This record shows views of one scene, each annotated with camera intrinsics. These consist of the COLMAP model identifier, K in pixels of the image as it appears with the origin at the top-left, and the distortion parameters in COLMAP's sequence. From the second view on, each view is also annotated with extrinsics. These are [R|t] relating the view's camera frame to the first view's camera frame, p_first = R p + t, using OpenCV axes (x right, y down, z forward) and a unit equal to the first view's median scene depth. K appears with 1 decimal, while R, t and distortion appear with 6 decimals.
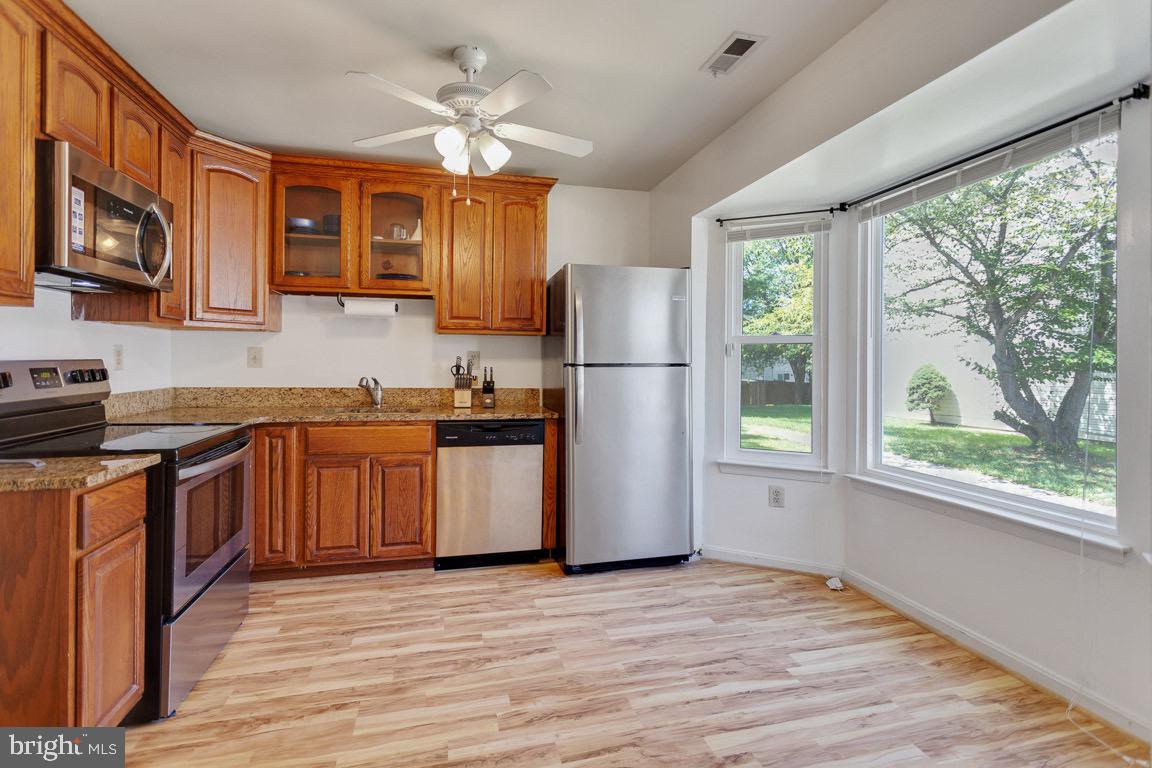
lens RADIAL K [[566.5, 0, 599.9], [0, 566.5, 353.7], [0, 0, 1]] dist [0.000508, 0.000891]
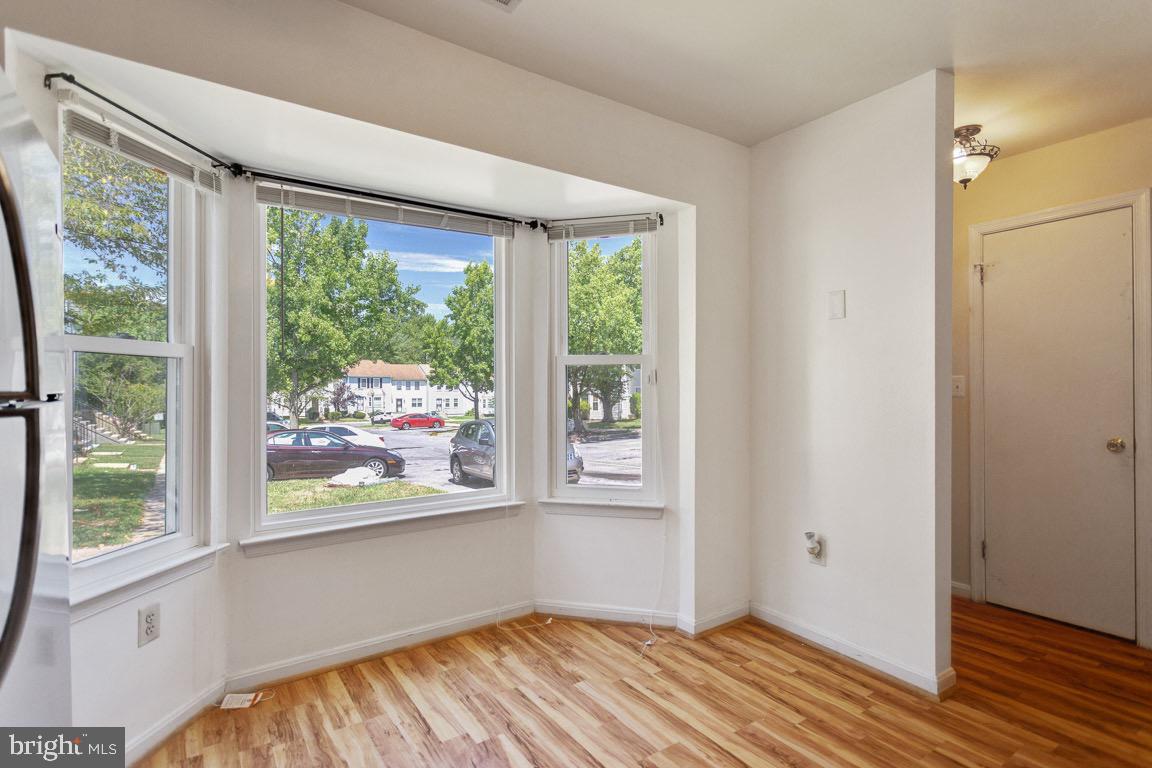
lens RADIAL K [[566.5, 0, 581.8], [0, 566.5, 387.7], [0, 0, 1]] dist [0.000508, 0.000891]
pose [[-0.313335, -0.000939, 0.949642, -0.504899], [-0.002723, 0.999996, 0.000091, 0.019670], [-0.949639, -0.002558, -0.313336, 1.063852]]
